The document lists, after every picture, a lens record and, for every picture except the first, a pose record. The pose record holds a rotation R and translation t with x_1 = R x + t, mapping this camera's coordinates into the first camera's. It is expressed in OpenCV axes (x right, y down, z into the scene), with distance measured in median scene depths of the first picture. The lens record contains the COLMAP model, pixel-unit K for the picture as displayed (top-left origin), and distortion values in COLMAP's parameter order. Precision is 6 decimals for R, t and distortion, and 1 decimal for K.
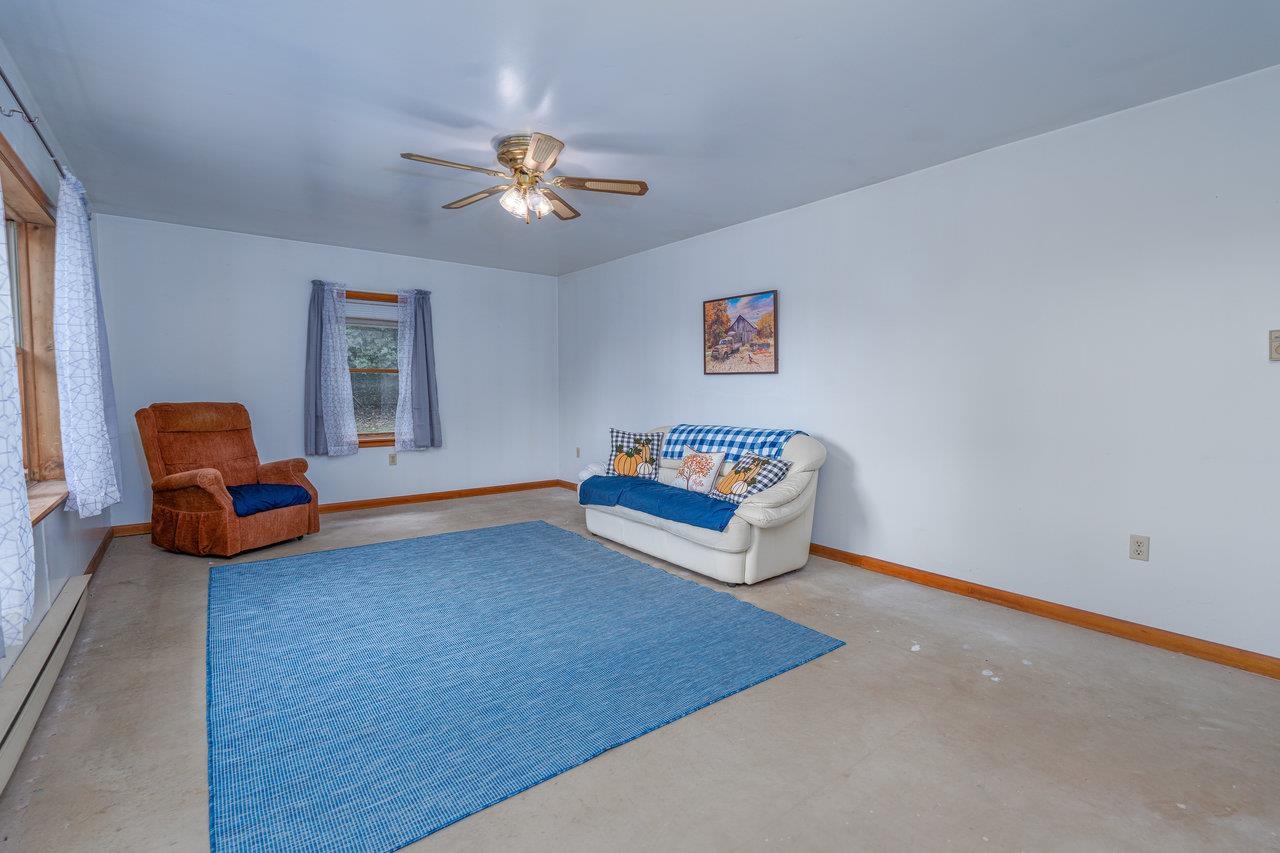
lens RADIAL K [[586.0, 0, 637.4], [0, 586.0, 423.1], [0, 0, 1]] dist [-0.001973, -0.000096]
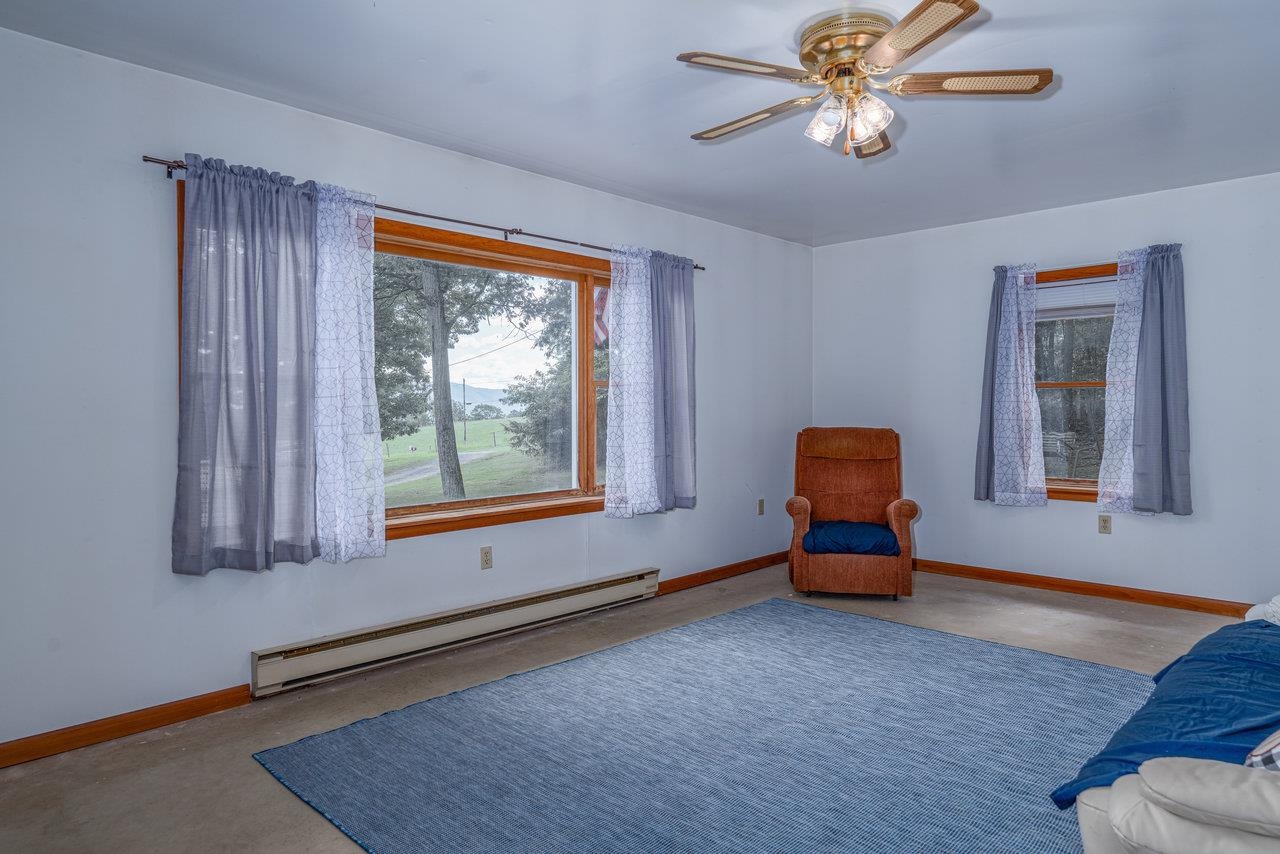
lens RADIAL K [[783.4, 0, 637.7], [0, 783.4, 424.6], [0, 0, 1]] dist [-0.007374, -0.001996]
pose [[0.136069, 0.018044, -0.990535, 0.369252], [-0.050611, 0.998655, 0.011239, -0.030686], [0.989406, 0.048602, 0.136799, 0.408379]]
